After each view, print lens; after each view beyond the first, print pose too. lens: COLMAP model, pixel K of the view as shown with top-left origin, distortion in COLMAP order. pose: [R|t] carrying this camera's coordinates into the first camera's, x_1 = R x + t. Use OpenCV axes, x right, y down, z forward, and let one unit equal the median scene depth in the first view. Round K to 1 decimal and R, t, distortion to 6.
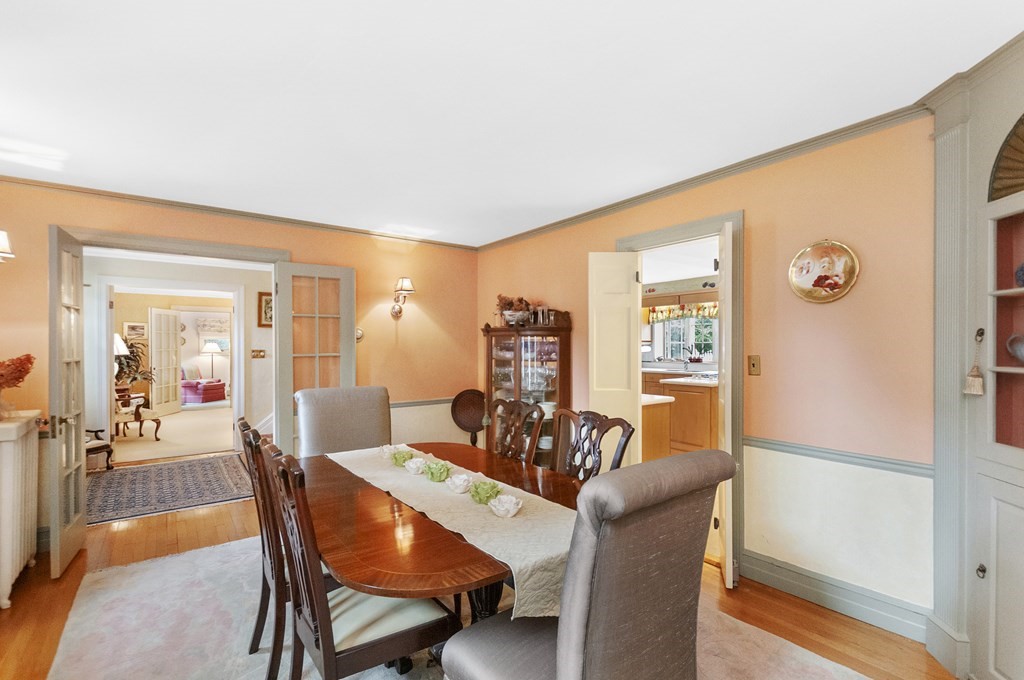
lens RADIAL K [[468.4, 0, 512.0], [0, 468.4, 340.0], [0, 0, 1]] dist [-0.000398, -0.000239]
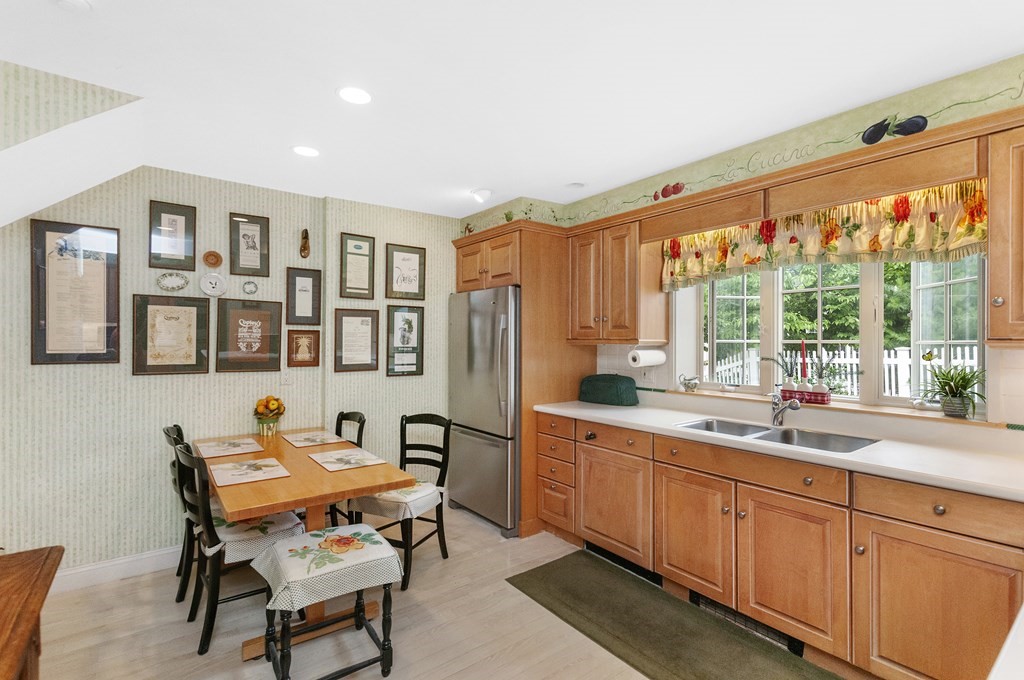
lens RADIAL K [[468.4, 0, 512.0], [0, 468.4, 340.0], [0, 0, 1]] dist [-0.000398, -0.000239]
pose [[0.999955, 0.009360, 0.001224, 0.183991], [-0.009379, 0.999814, 0.016853, 0.000495], [-0.001066, -0.016864, 0.999857, 0.663609]]
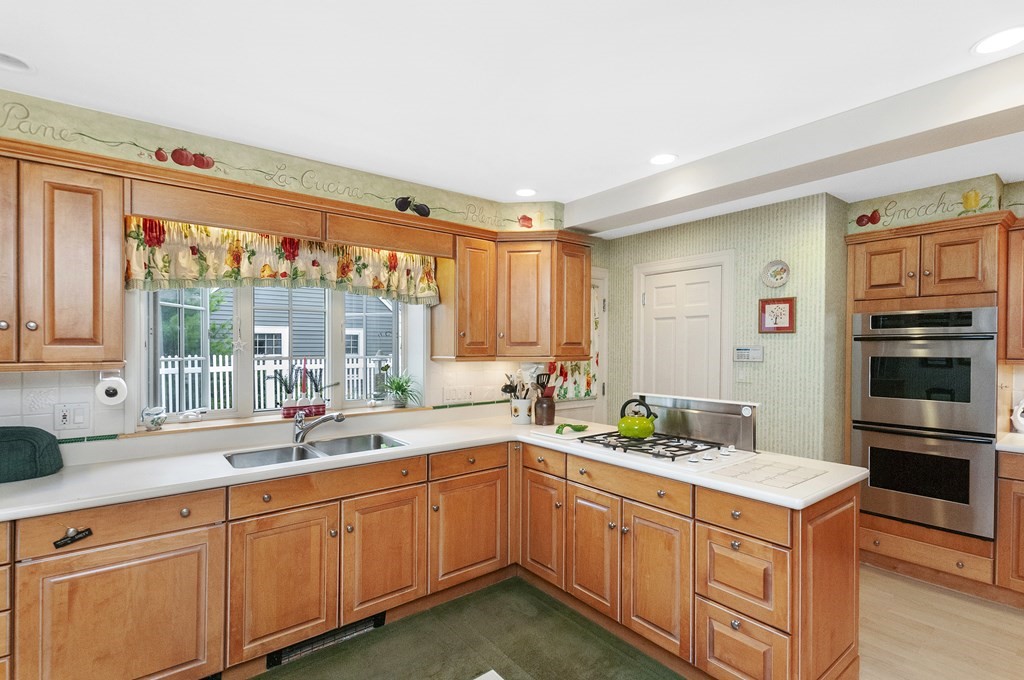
lens RADIAL K [[496.7, 0, 514.3], [0, 496.7, 351.9], [0, 0, 1]] dist [0.025723, -0.000100]
pose [[-0.032644, -0.007294, 0.999440, 0.016564], [-0.019815, 0.999782, 0.006649, -0.005449], [-0.999271, -0.019587, -0.032781, 0.844580]]
